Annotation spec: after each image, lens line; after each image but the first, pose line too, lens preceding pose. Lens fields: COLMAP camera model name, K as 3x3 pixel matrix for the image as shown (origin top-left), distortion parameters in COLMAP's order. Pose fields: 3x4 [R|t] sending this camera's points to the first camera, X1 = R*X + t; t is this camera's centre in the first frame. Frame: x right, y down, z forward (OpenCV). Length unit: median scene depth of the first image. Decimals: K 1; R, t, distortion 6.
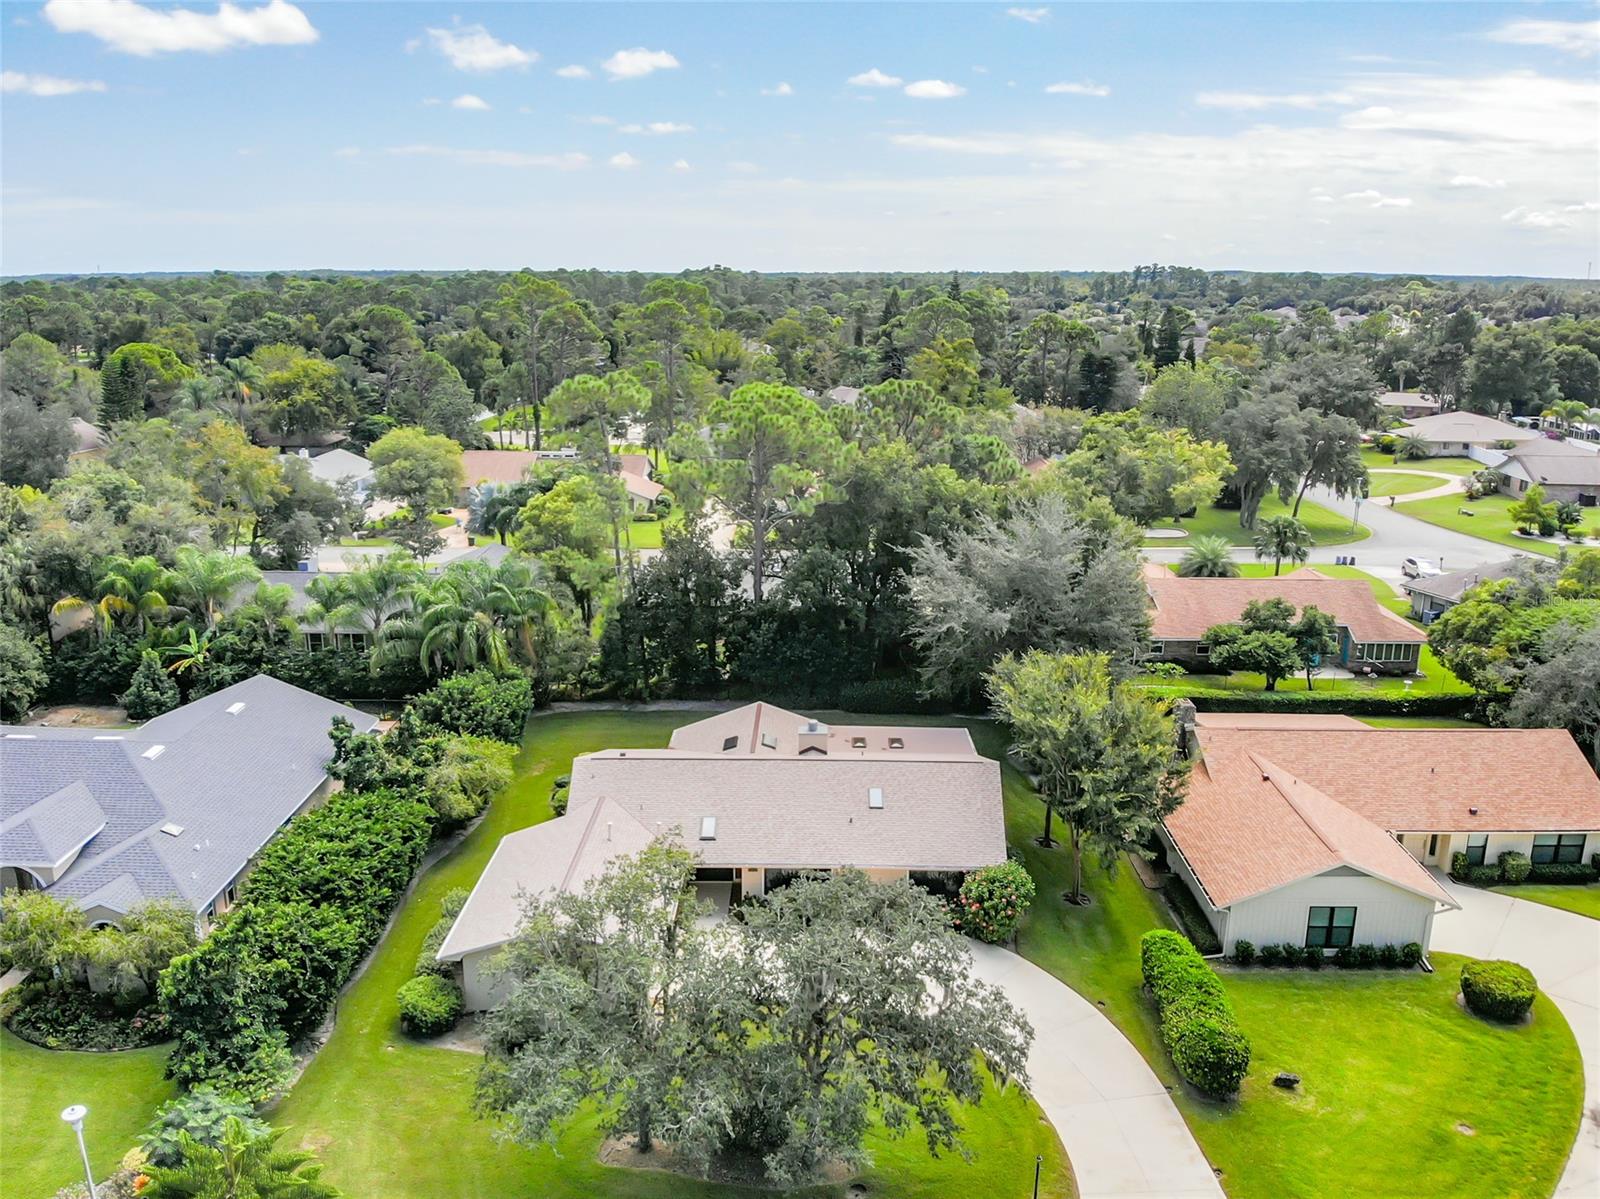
lens RADIAL K [[1305.5, 0, 799.2], [0, 1305.5, 629.9], [0, 0, 1]] dist [0.127924, -0.301950]
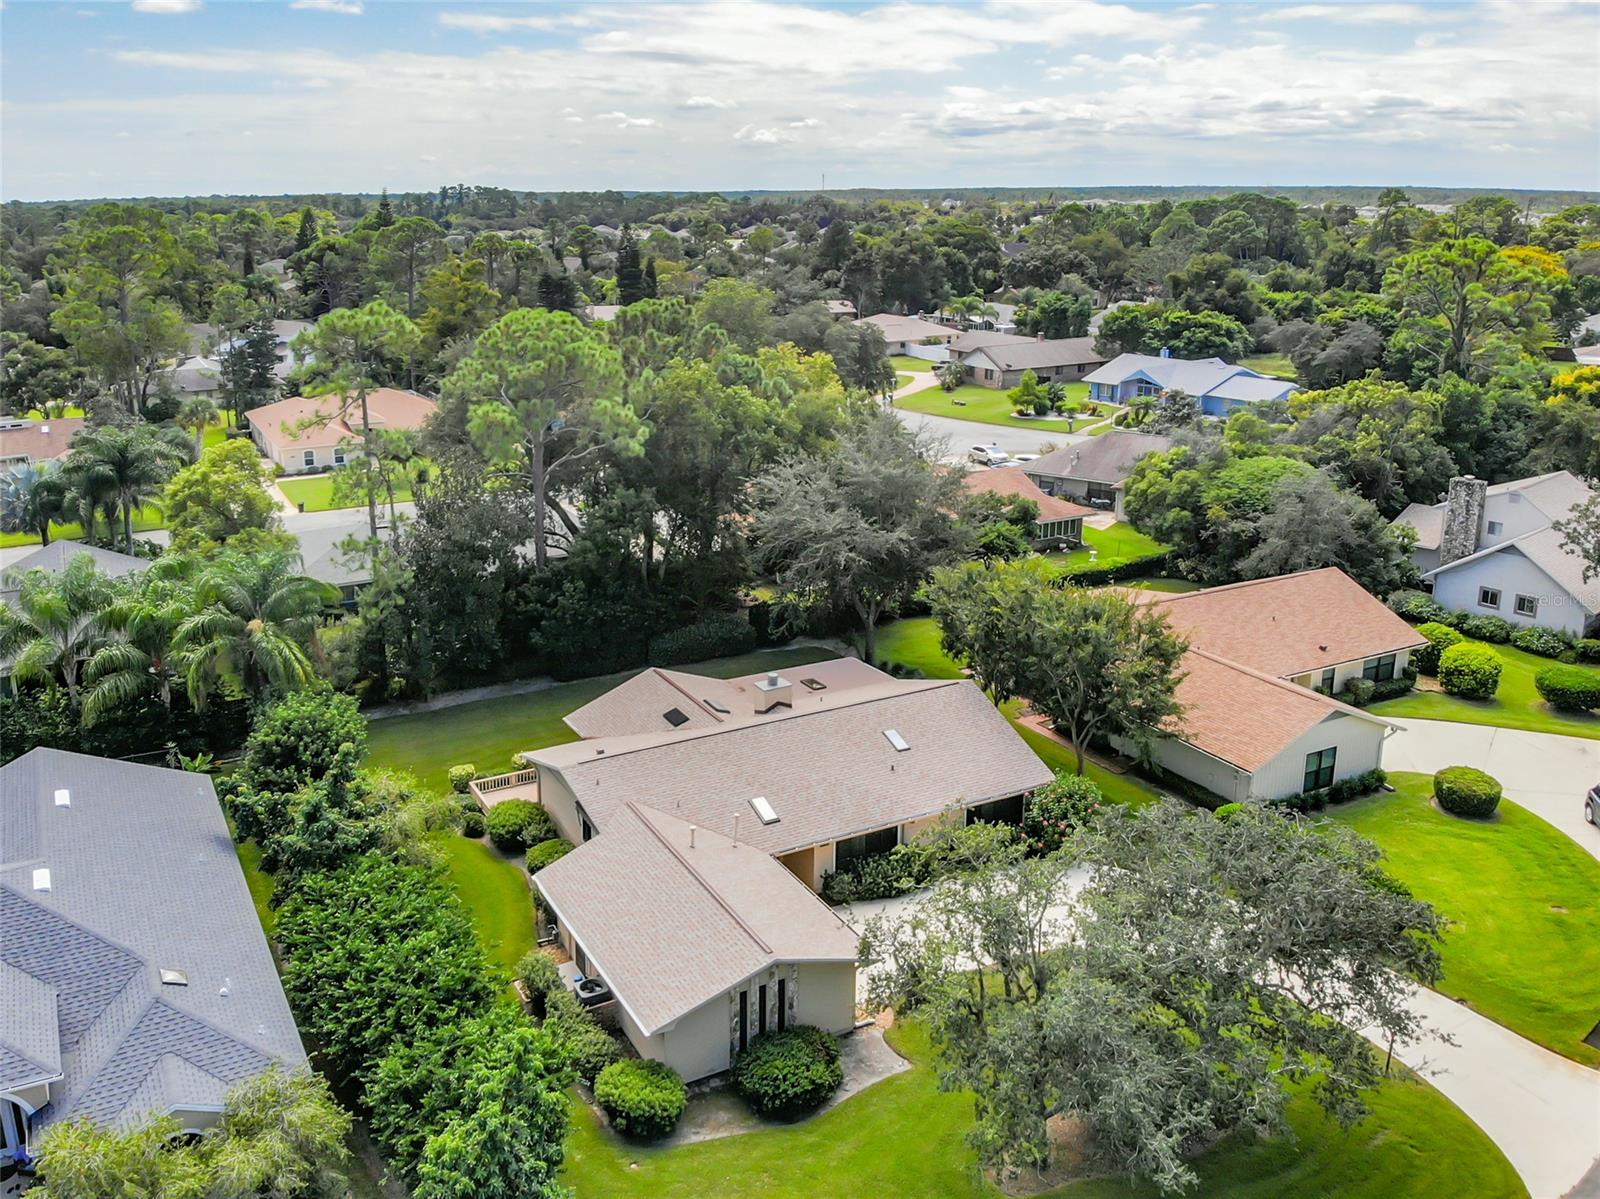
lens RADIAL K [[1305.5, 0, 799.2], [0, 1305.5, 629.9], [0, 0, 1]] dist [0.127924, -0.301950]
pose [[0.882195, -0.162163, 0.442080, -0.277803], [0.137690, 0.986634, 0.087147, -0.028546], [-0.450303, -0.016011, 0.892732, 0.132724]]
